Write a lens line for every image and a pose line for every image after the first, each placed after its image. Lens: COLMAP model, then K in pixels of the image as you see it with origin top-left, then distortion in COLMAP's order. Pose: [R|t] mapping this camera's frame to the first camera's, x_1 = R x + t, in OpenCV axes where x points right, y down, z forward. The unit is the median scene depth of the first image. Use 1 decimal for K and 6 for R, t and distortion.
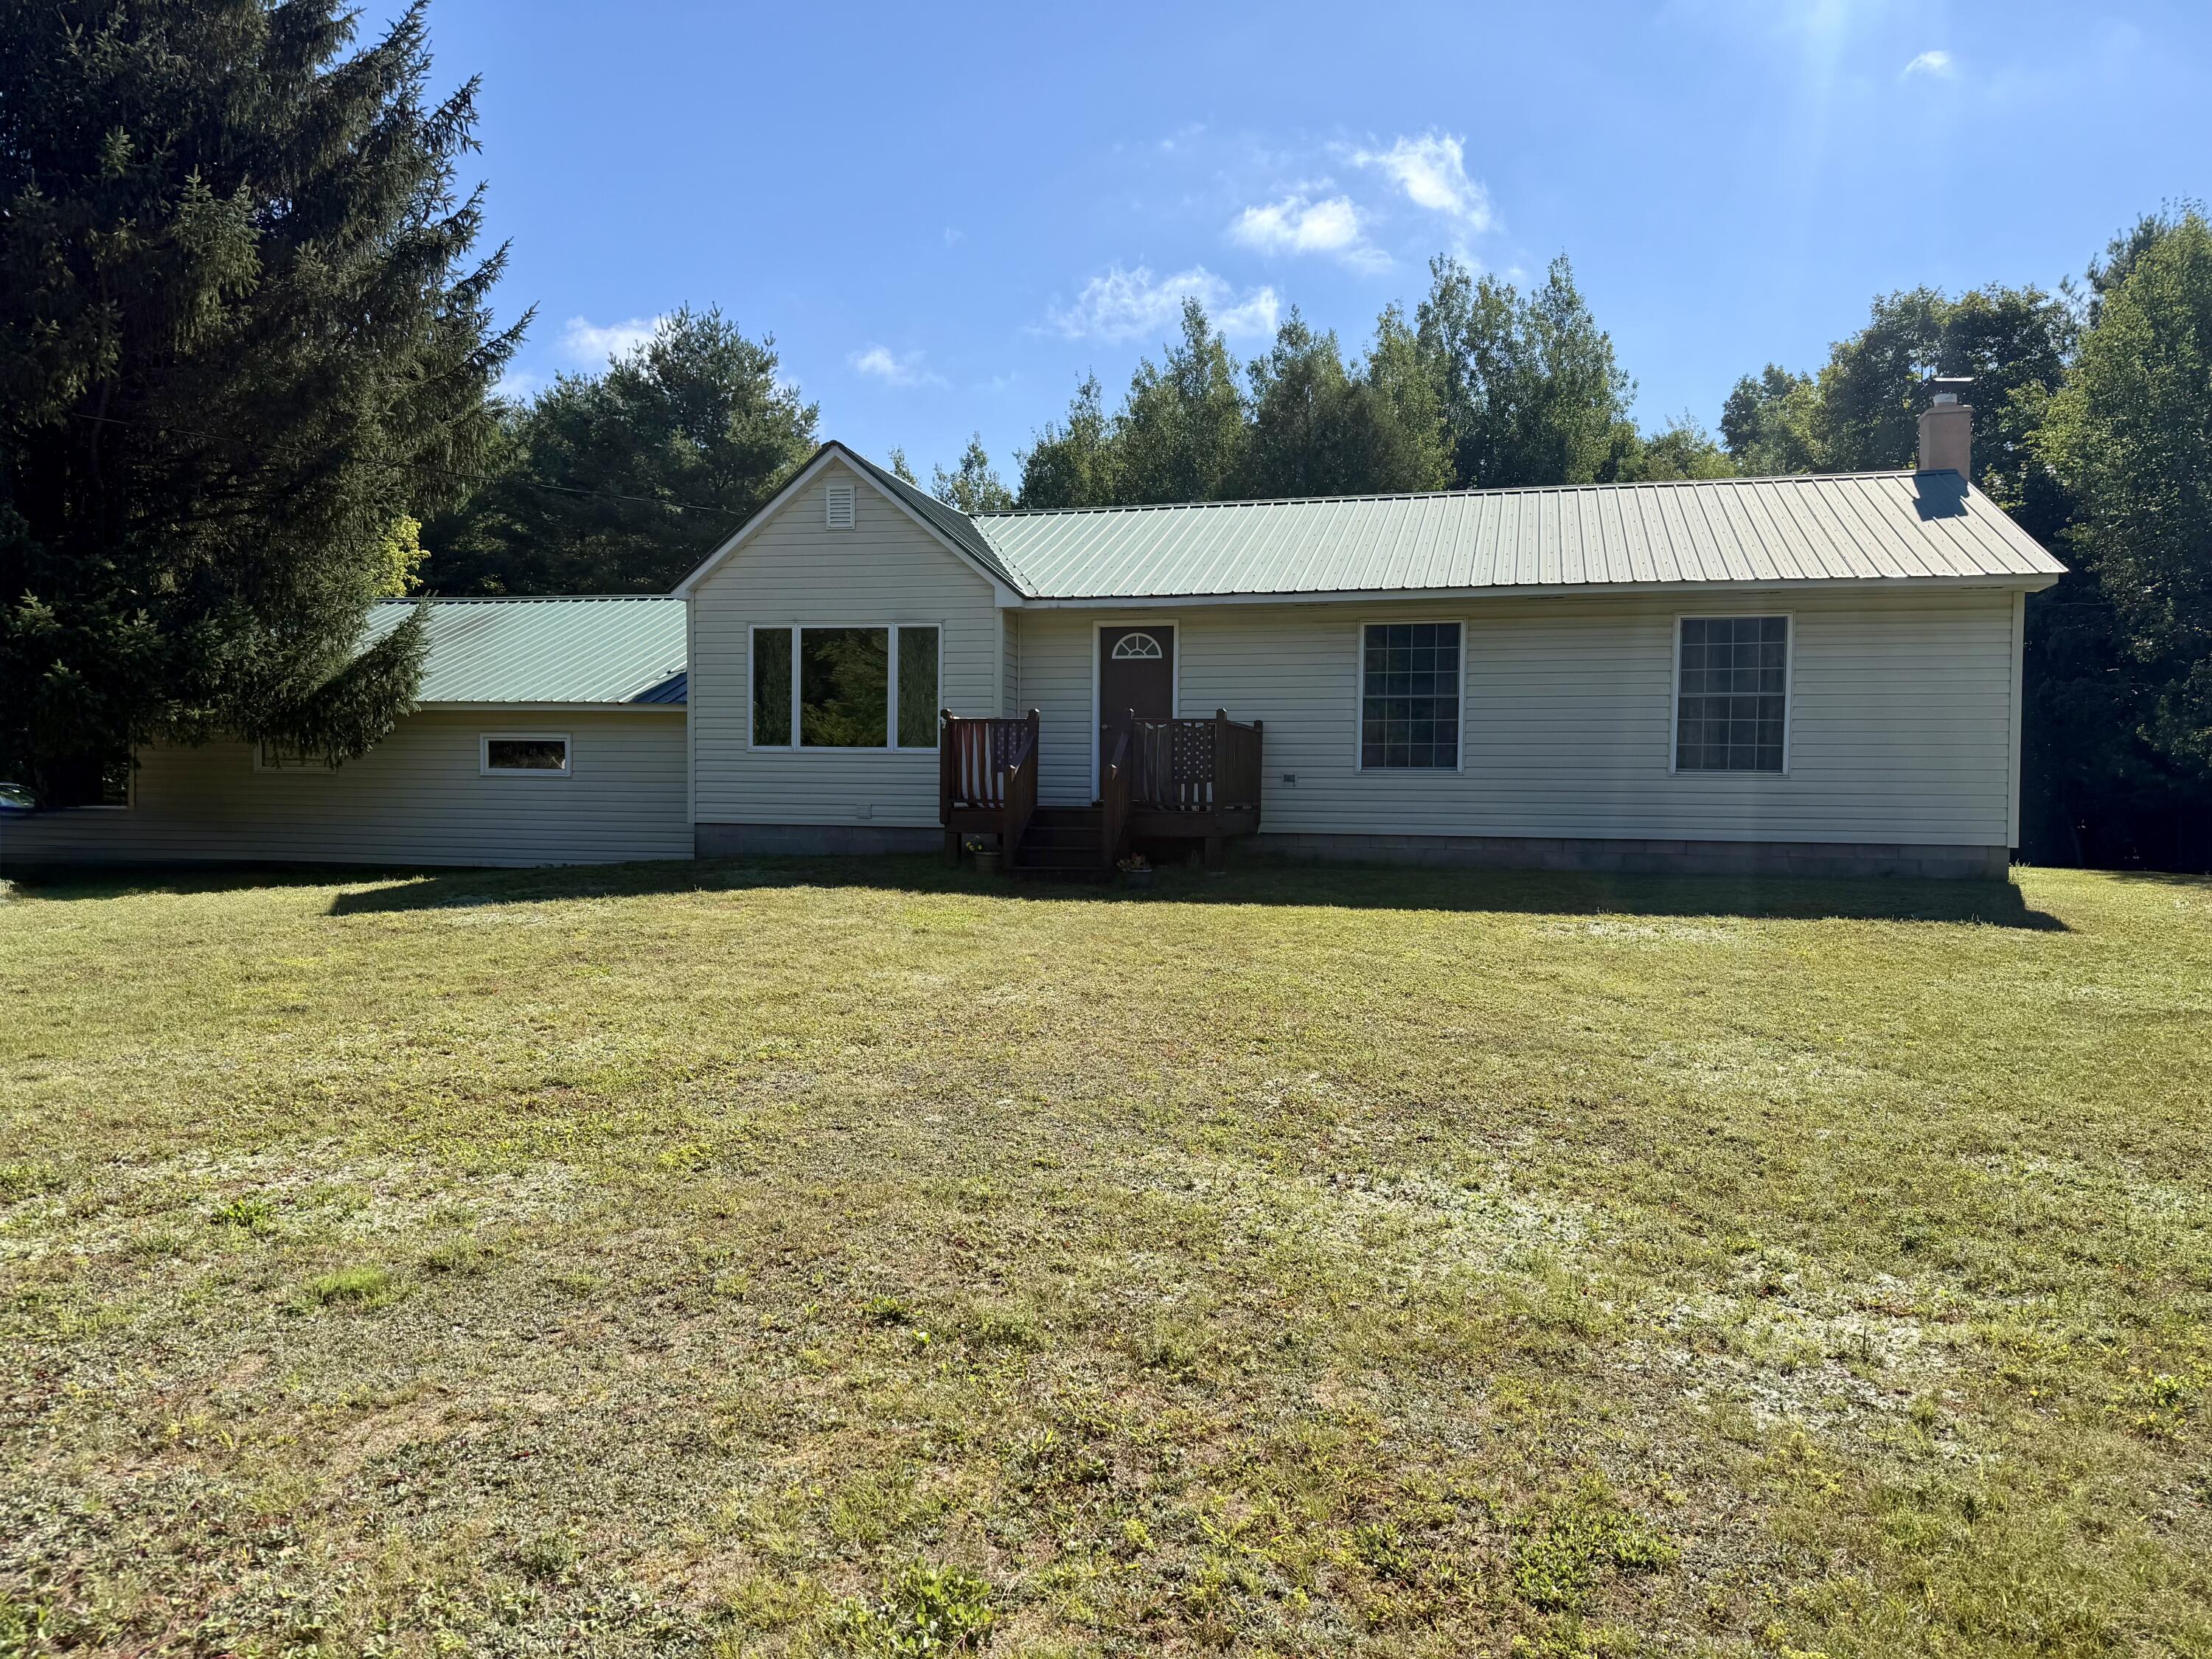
lens RADIAL K [[1483.0, 0, 1095.9], [0, 1483.0, 837.7], [0, 0, 1]] dist [0.051764, -0.054521]
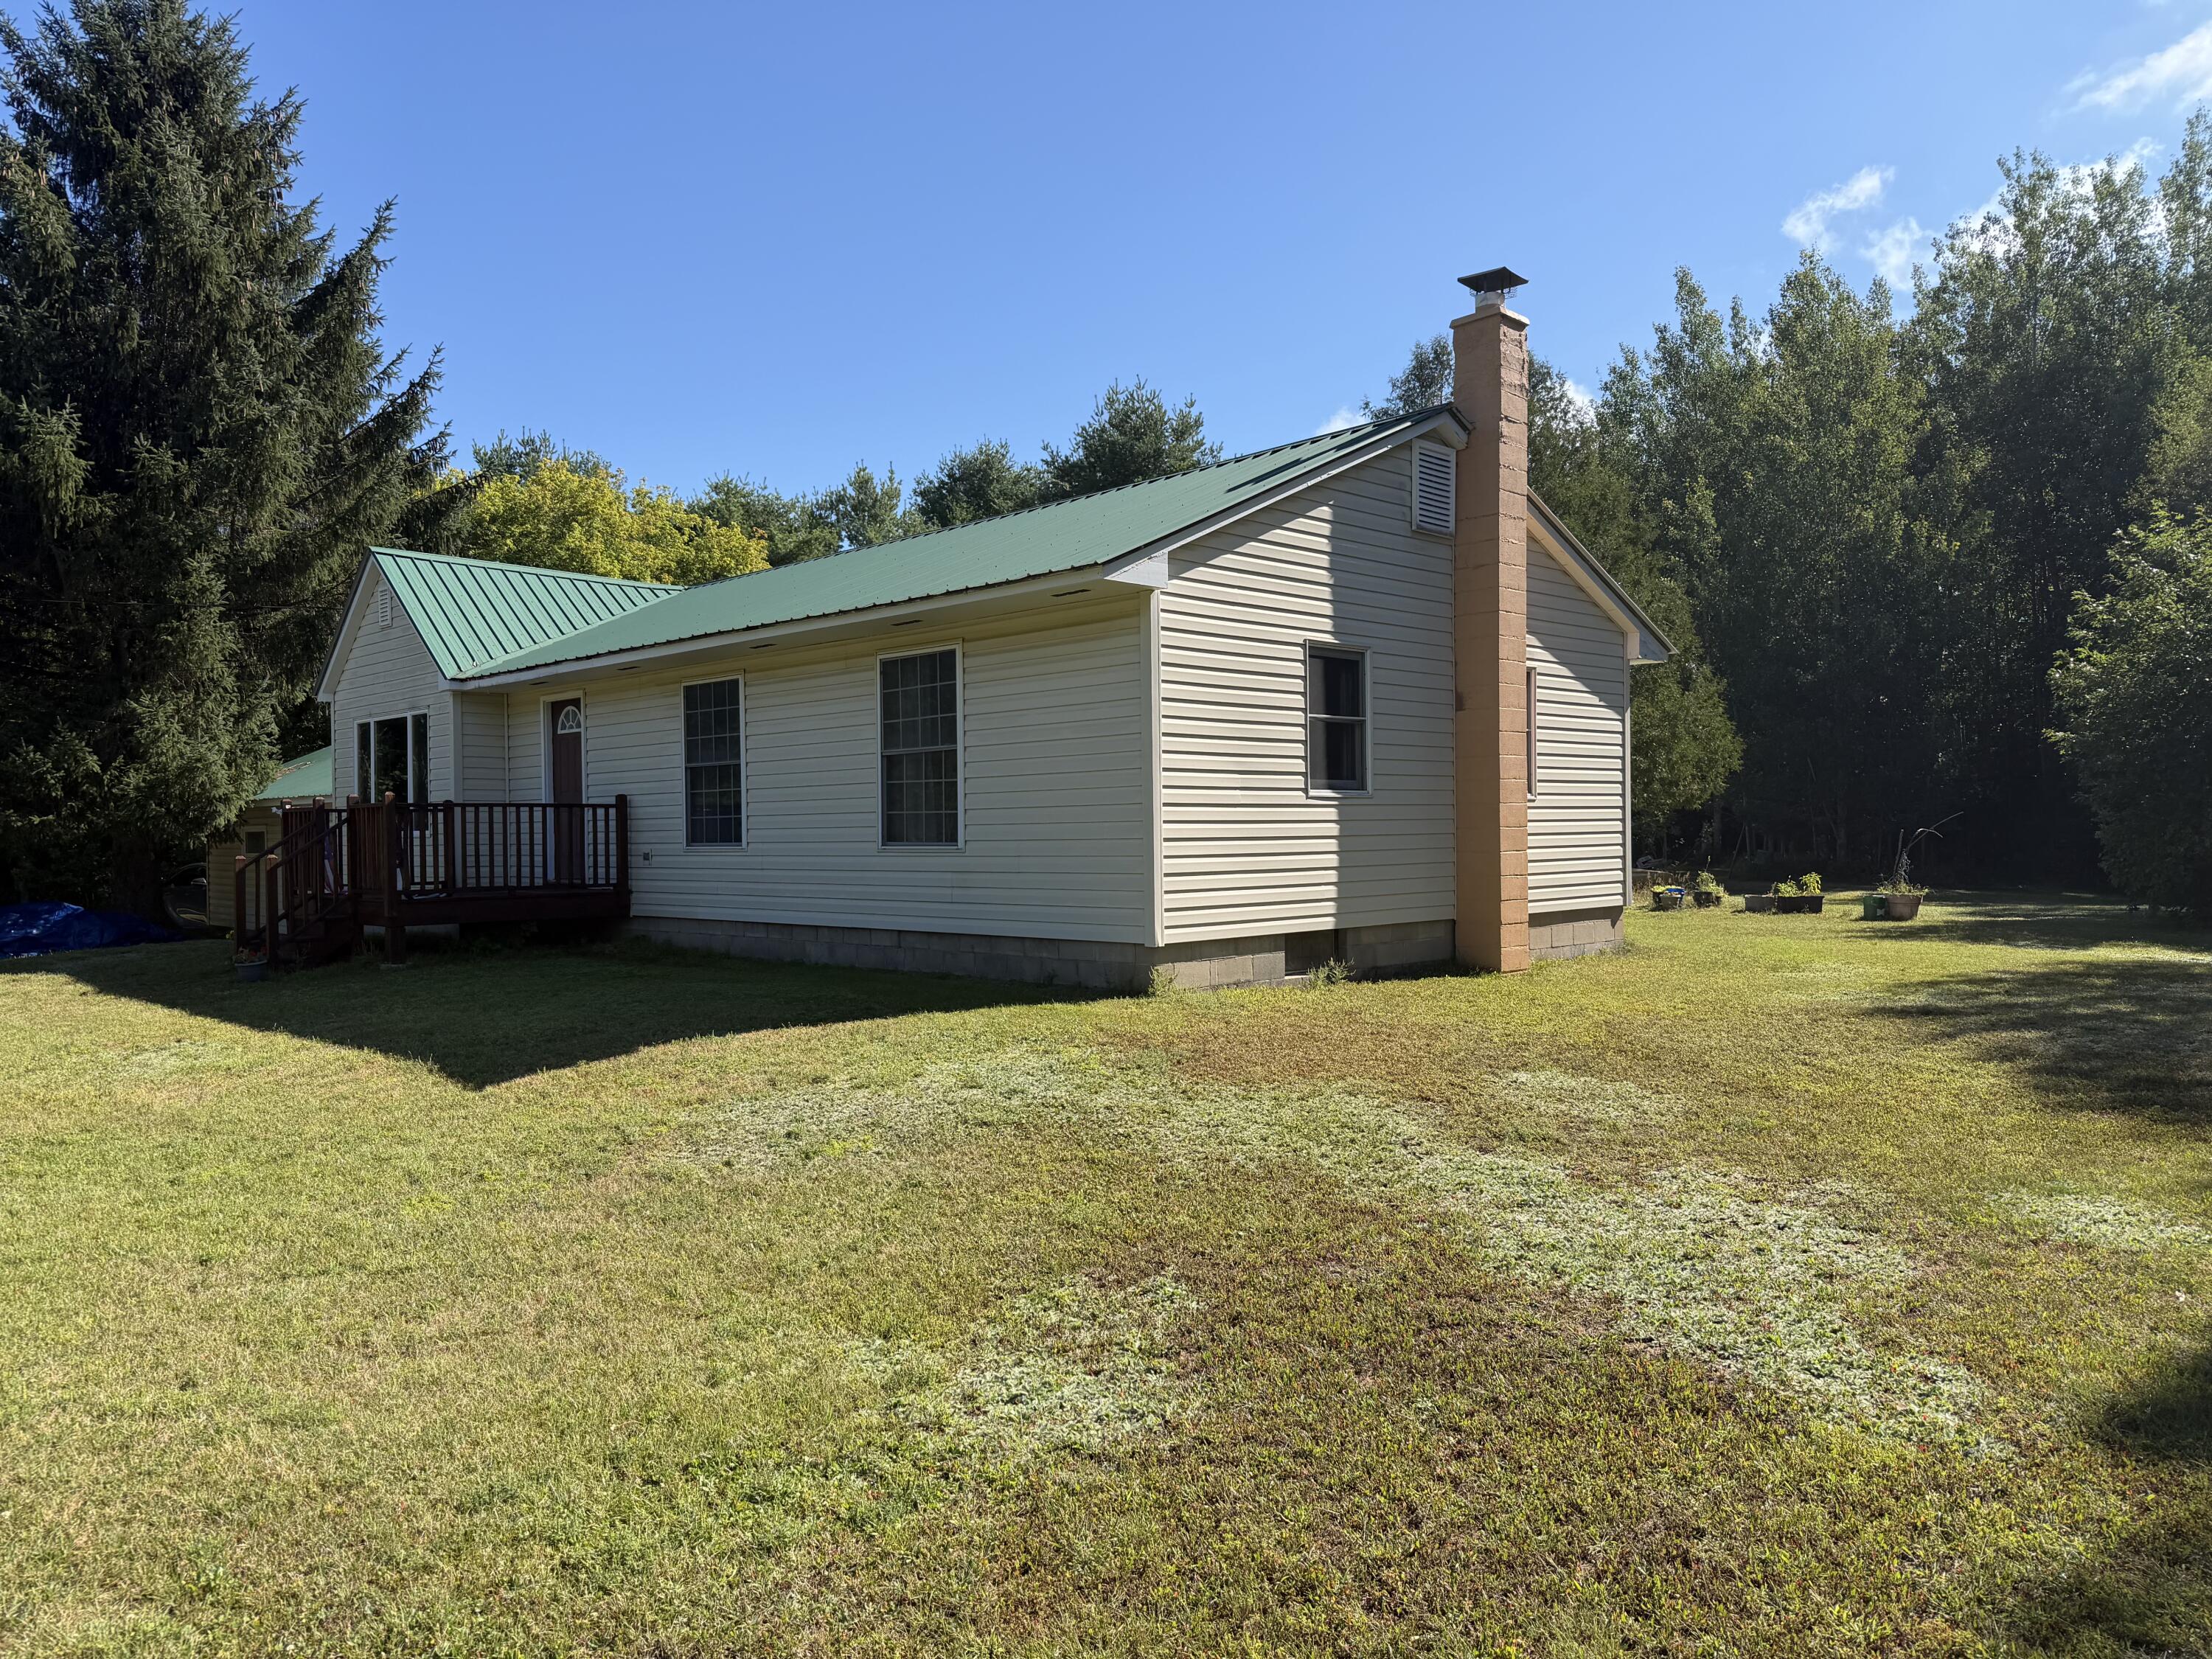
lens RADIAL K [[1561.0, 0, 1106.0], [0, 1561.0, 829.5], [0, 0, 1]] dist [0.063333, -0.070709]
pose [[0.863410, -0.020827, -0.504073, 0.837895], [-0.002697, 0.998943, -0.045893, -0.012711], [0.504496, 0.040984, 0.862441, 0.294733]]
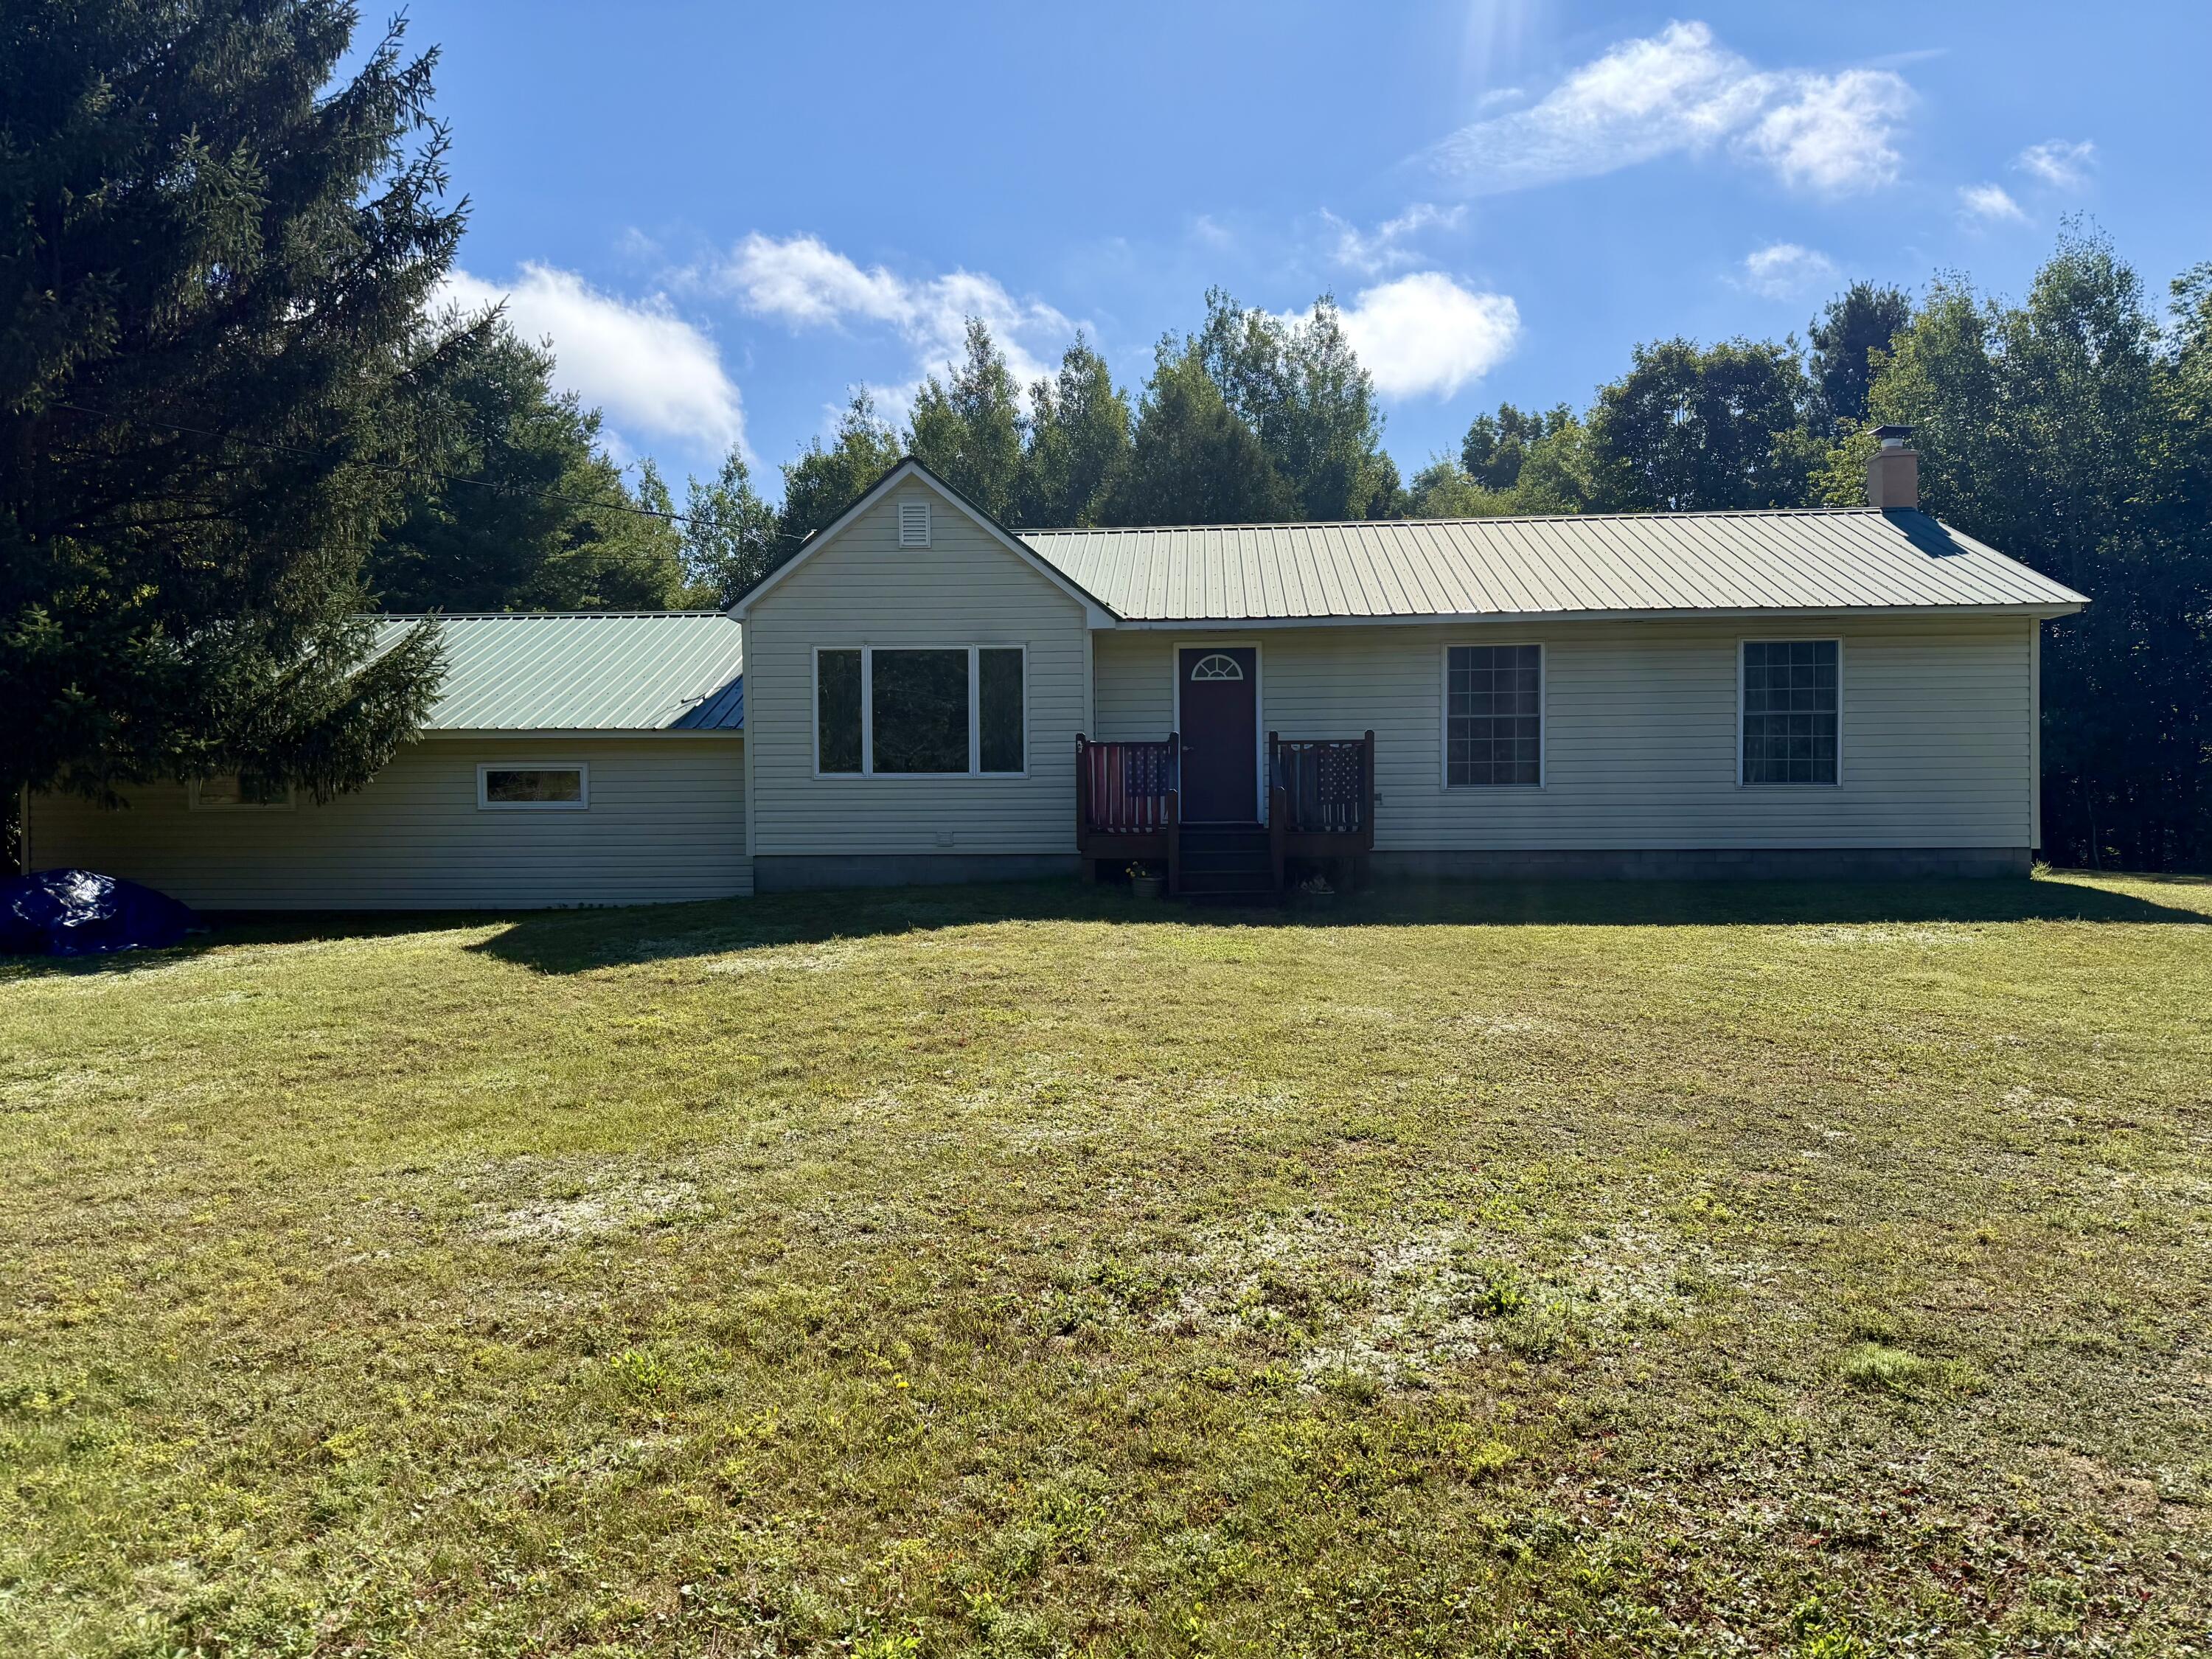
lens RADIAL K [[1483.0, 0, 1095.9], [0, 1483.0, 837.7], [0, 0, 1]] dist [0.051764, -0.054521]
pose [[0.981394, -0.022756, 0.190649, -0.244724], [0.024971, 0.999646, -0.009225, -0.007442], [-0.190372, 0.013814, 0.981615, 0.035397]]
